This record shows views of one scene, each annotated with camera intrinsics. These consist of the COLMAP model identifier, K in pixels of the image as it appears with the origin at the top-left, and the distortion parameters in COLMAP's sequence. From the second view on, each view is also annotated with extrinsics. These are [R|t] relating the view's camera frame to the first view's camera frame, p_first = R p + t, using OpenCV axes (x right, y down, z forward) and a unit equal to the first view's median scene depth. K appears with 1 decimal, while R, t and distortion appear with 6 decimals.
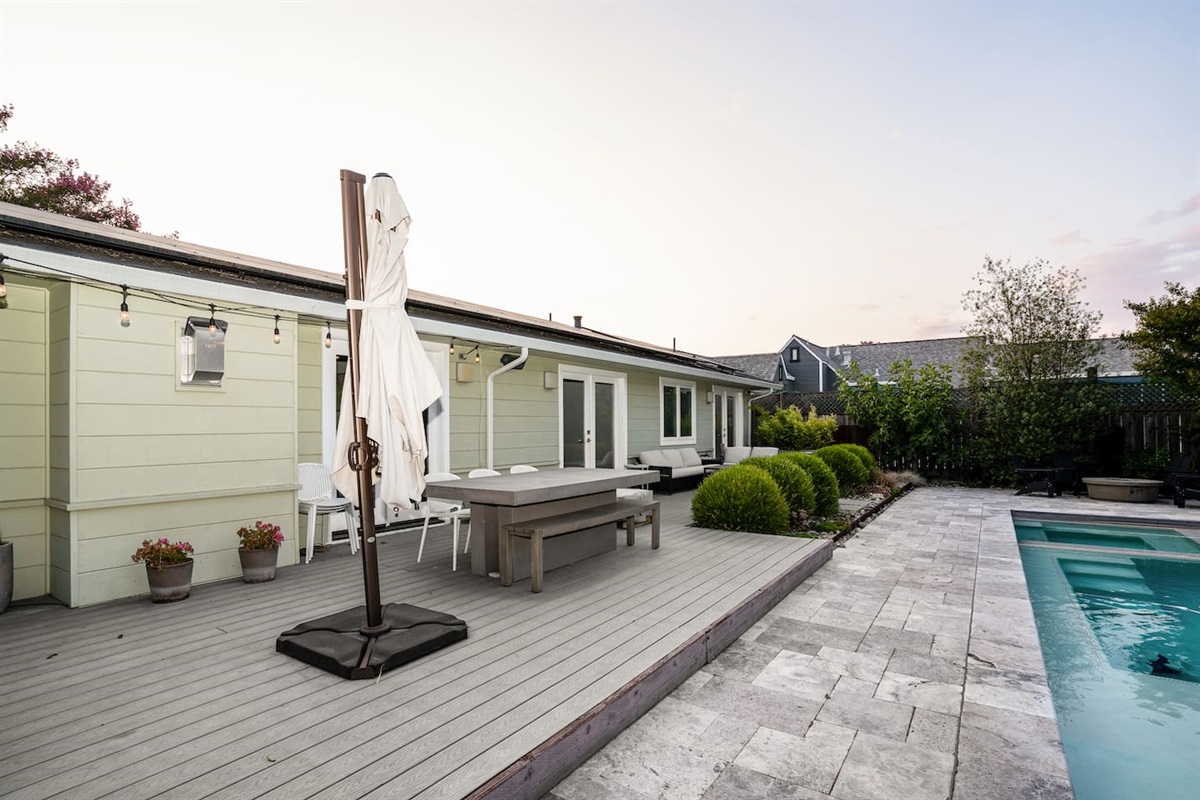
lens RADIAL K [[587.2, 0, 596.3], [0, 587.2, 436.4], [0, 0, 1]] dist [-0.069617, 0.029768]
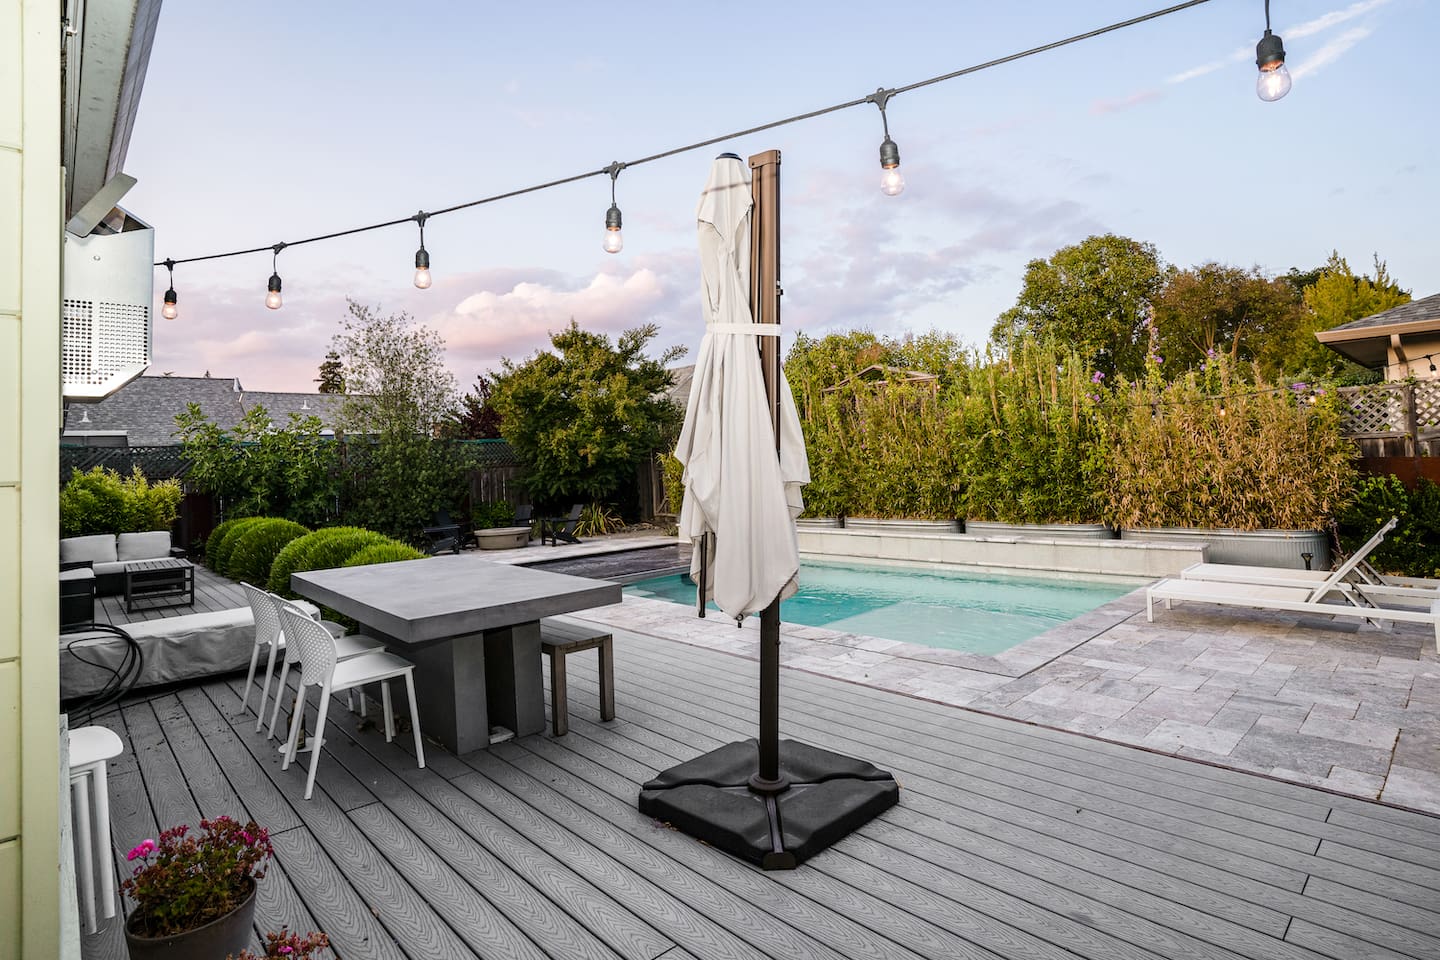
lens RADIAL K [[734.6, 0, 713.3], [0, 734.6, 472.3], [0, 0, 1]] dist [-0.074695, 0.033421]
pose [[0.245689, -0.016265, 0.969212, -1.072797], [0.056948, 0.998374, 0.002318, -0.045969], [-0.967675, 0.054625, 0.246216, 0.703630]]
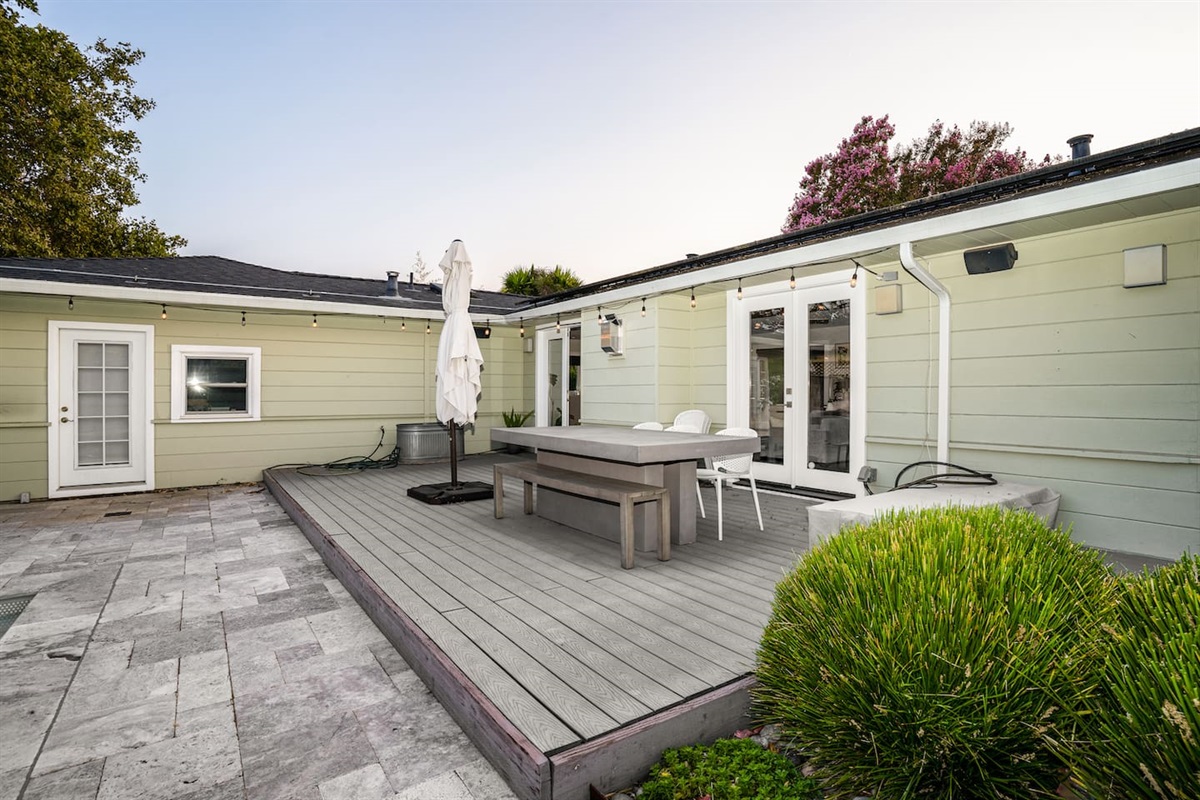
lens RADIAL K [[637.9, 0, 600.0], [0, 637.9, 400.0], [0, 0, 1]] dist [-0.030037, 0.026095]
pose [[-0.391466, 0.018639, -0.920004, 1.085308], [-0.008192, 0.999685, 0.023739, -0.001266], [0.920156, 0.016830, -0.391190, 1.850955]]
